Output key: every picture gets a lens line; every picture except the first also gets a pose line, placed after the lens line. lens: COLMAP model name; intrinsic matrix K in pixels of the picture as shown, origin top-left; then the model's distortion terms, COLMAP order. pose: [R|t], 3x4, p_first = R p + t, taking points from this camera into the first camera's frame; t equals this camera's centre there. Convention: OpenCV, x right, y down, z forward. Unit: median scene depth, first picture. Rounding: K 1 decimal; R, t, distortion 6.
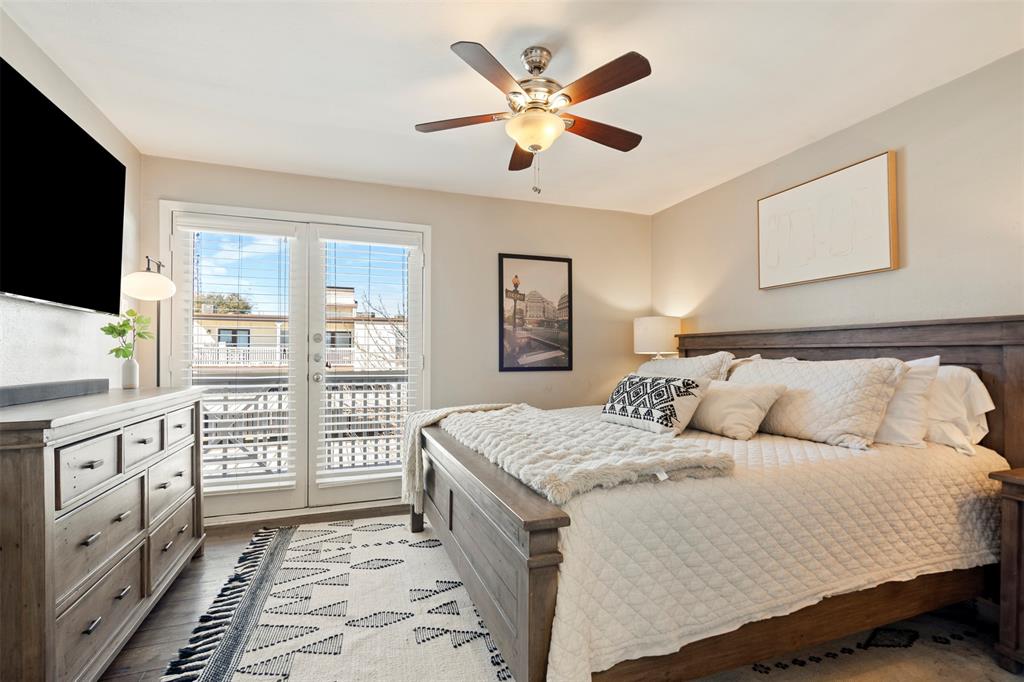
lens RADIAL K [[471.3, 0, 509.5], [0, 471.3, 346.5], [0, 0, 1]] dist [-0.002996, 0.000327]
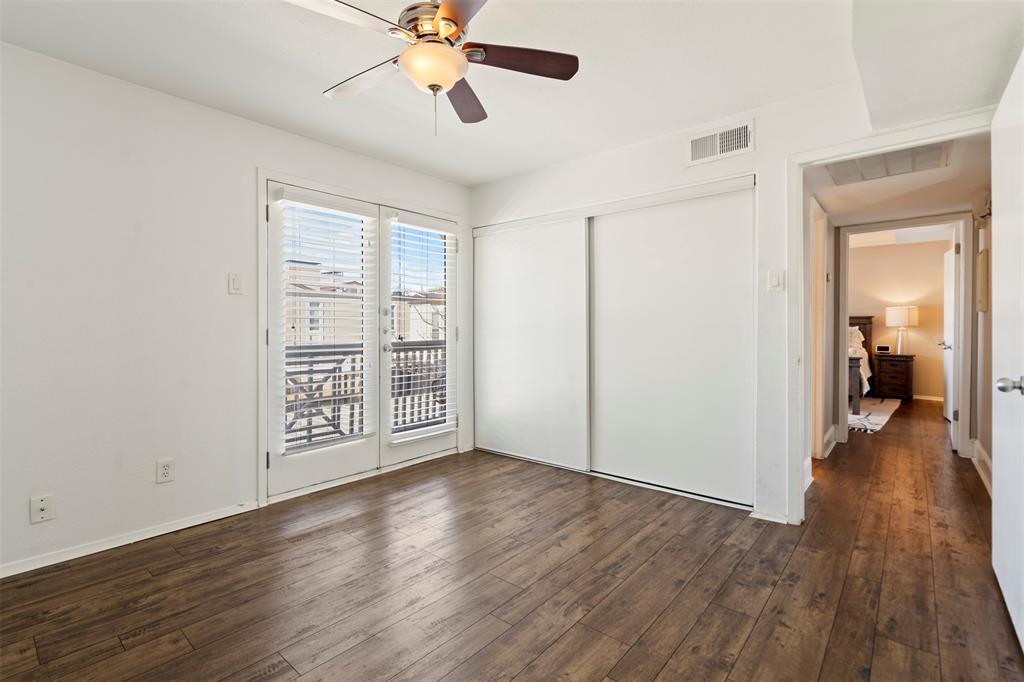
lens RADIAL K [[481.5, 0, 513.1], [0, 481.5, 333.5], [0, 0, 1]] dist [-0.002133, 0.000482]
pose [[0.855722, -0.014258, 0.517240, -2.192648], [-0.001976, 0.999523, 0.030822, -0.023653], [-0.517433, -0.027398, 0.855285, -0.565106]]
